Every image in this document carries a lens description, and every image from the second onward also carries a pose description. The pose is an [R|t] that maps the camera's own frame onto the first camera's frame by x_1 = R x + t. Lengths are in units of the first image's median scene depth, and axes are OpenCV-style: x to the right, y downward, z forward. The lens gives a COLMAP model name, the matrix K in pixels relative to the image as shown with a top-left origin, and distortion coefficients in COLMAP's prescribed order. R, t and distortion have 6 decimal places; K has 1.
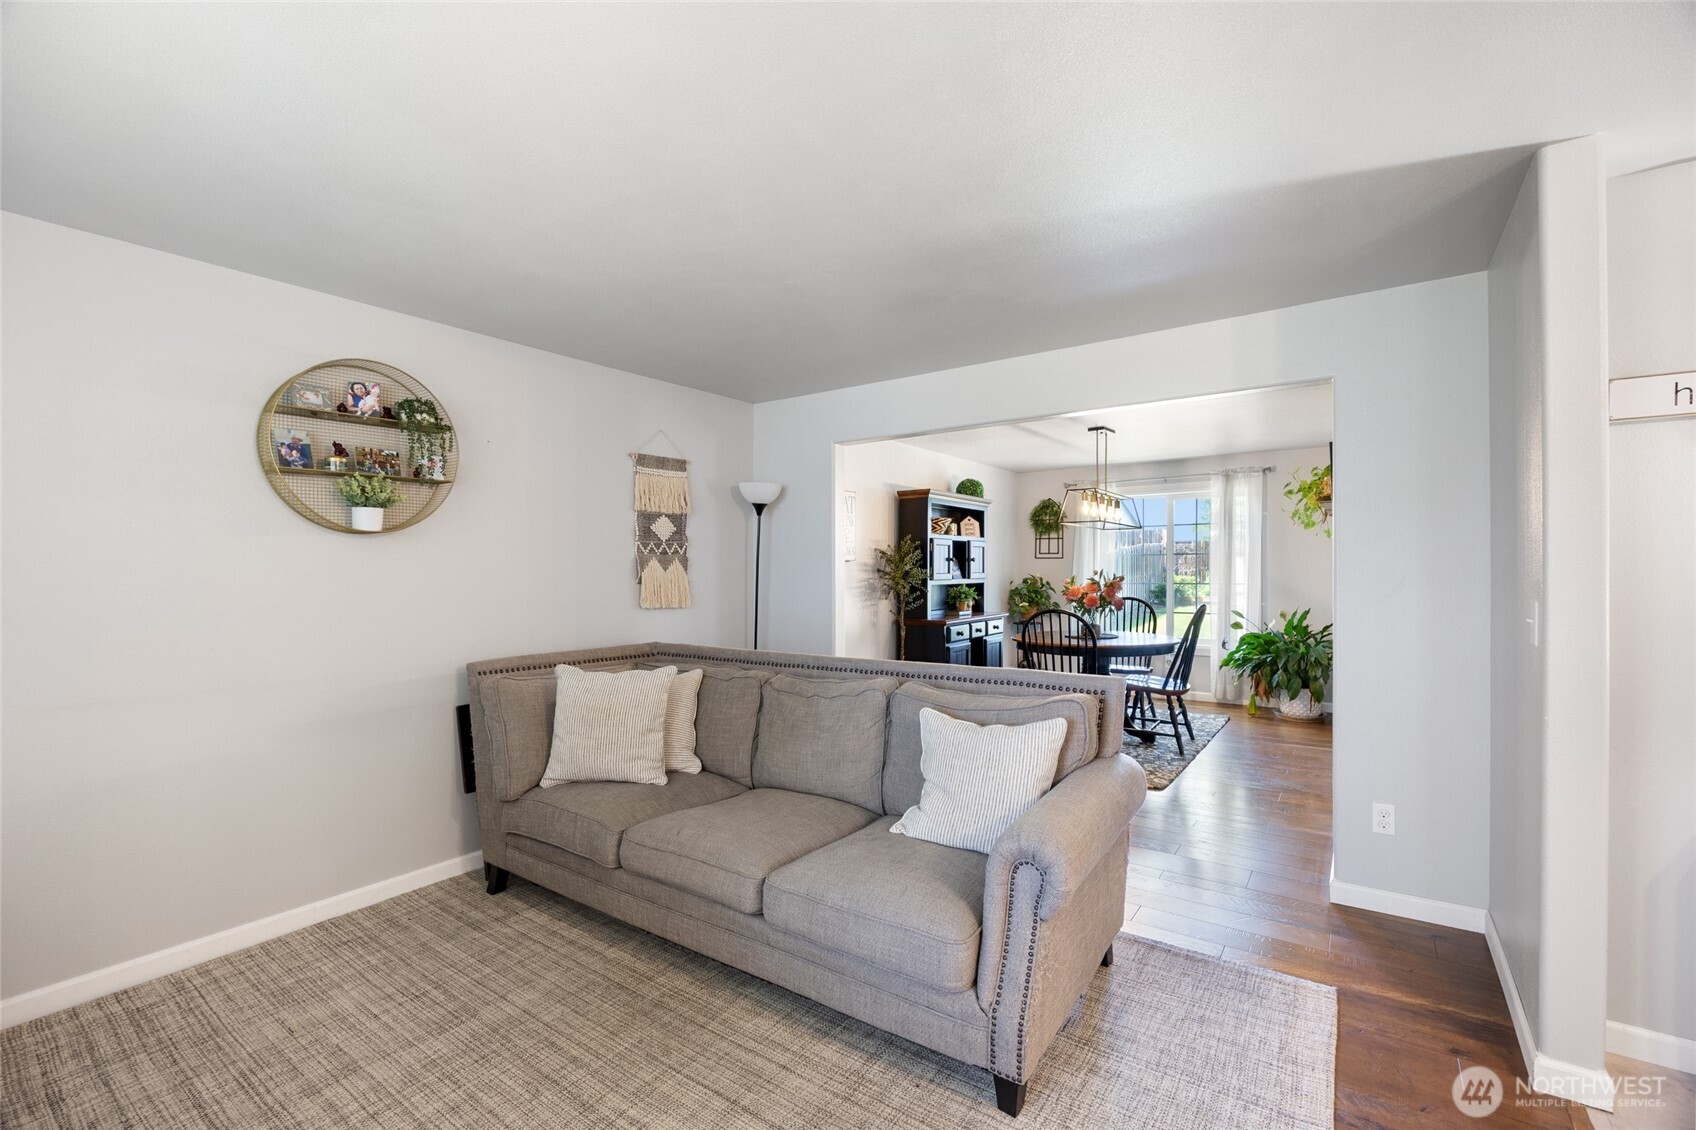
lens RADIAL K [[720.1, 0, 846.4], [0, 720.1, 577.3], [0, 0, 1]] dist [-0.022099, 0.002514]
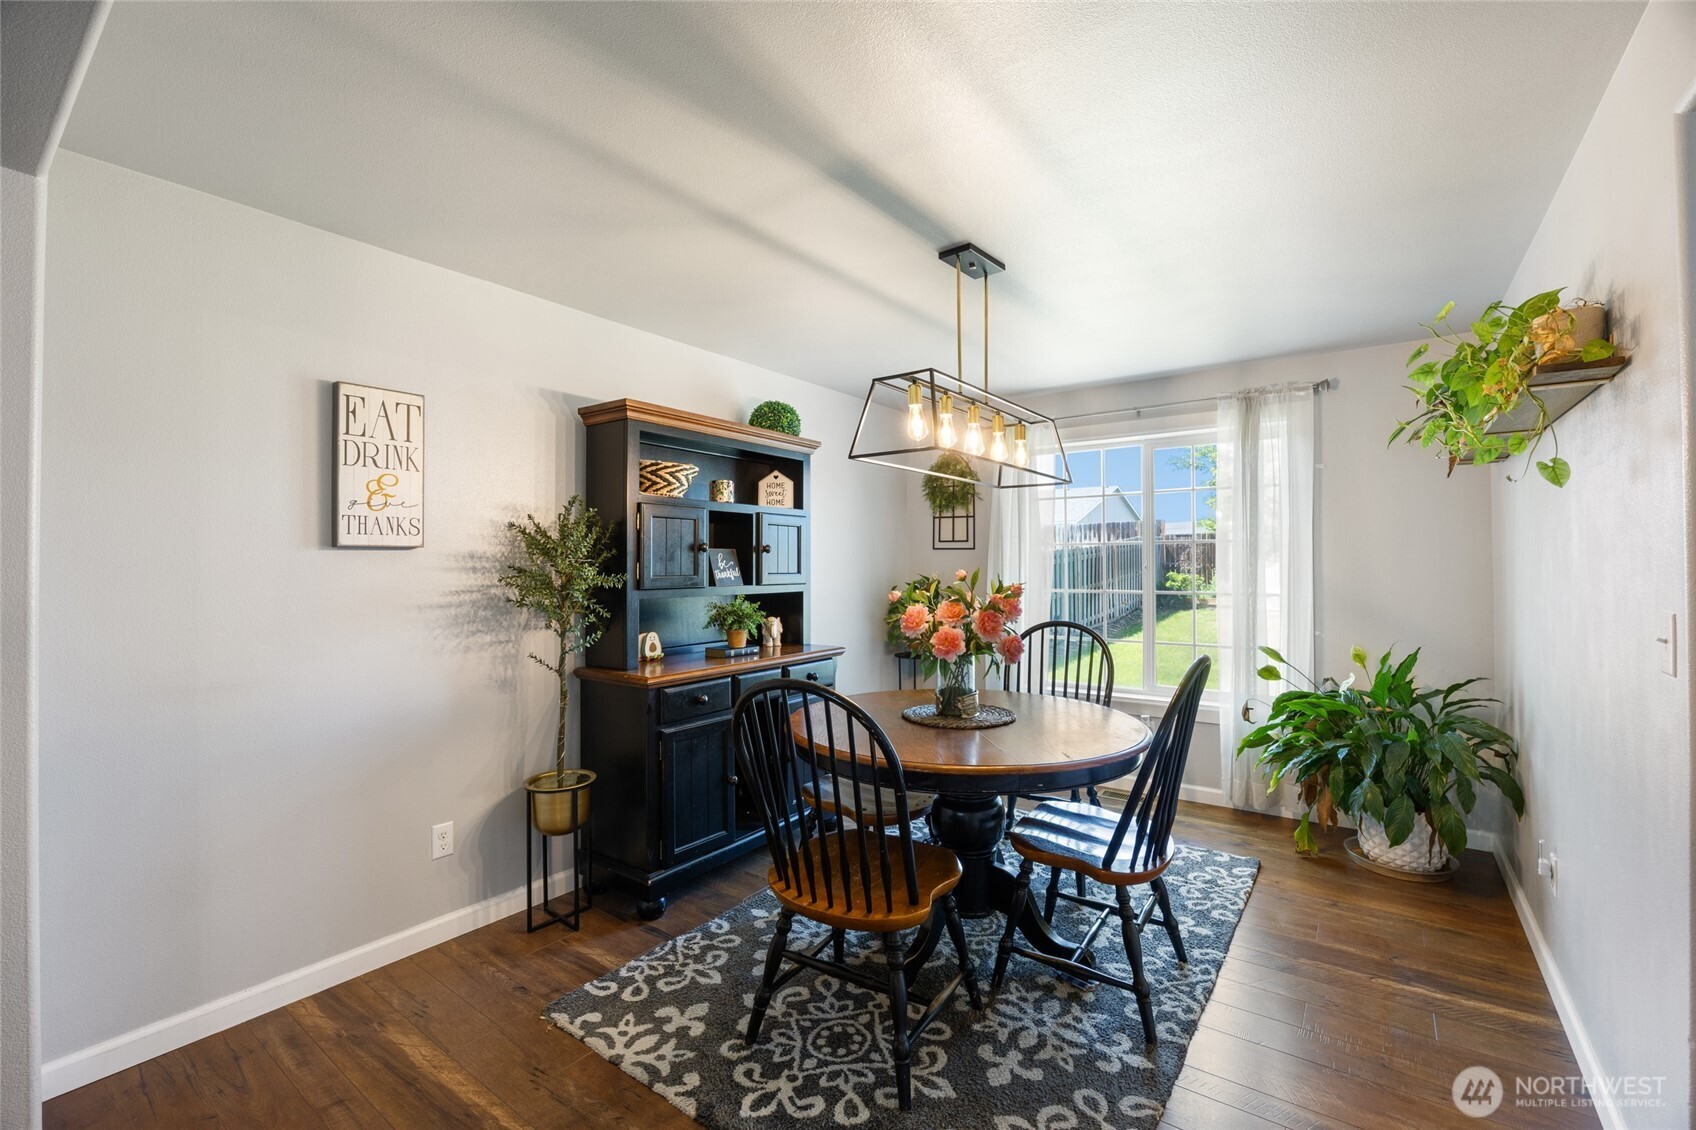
lens RADIAL K [[720.1, 0, 843.0], [0, 720.1, 553.3], [0, 0, 1]] dist [-0.022099, 0.002514]
pose [[0.999949, 0.003996, -0.009247, 0.236568], [-0.004248, 0.999615, -0.027421, -0.006898], [0.009134, 0.027459, 0.999581, 0.471289]]
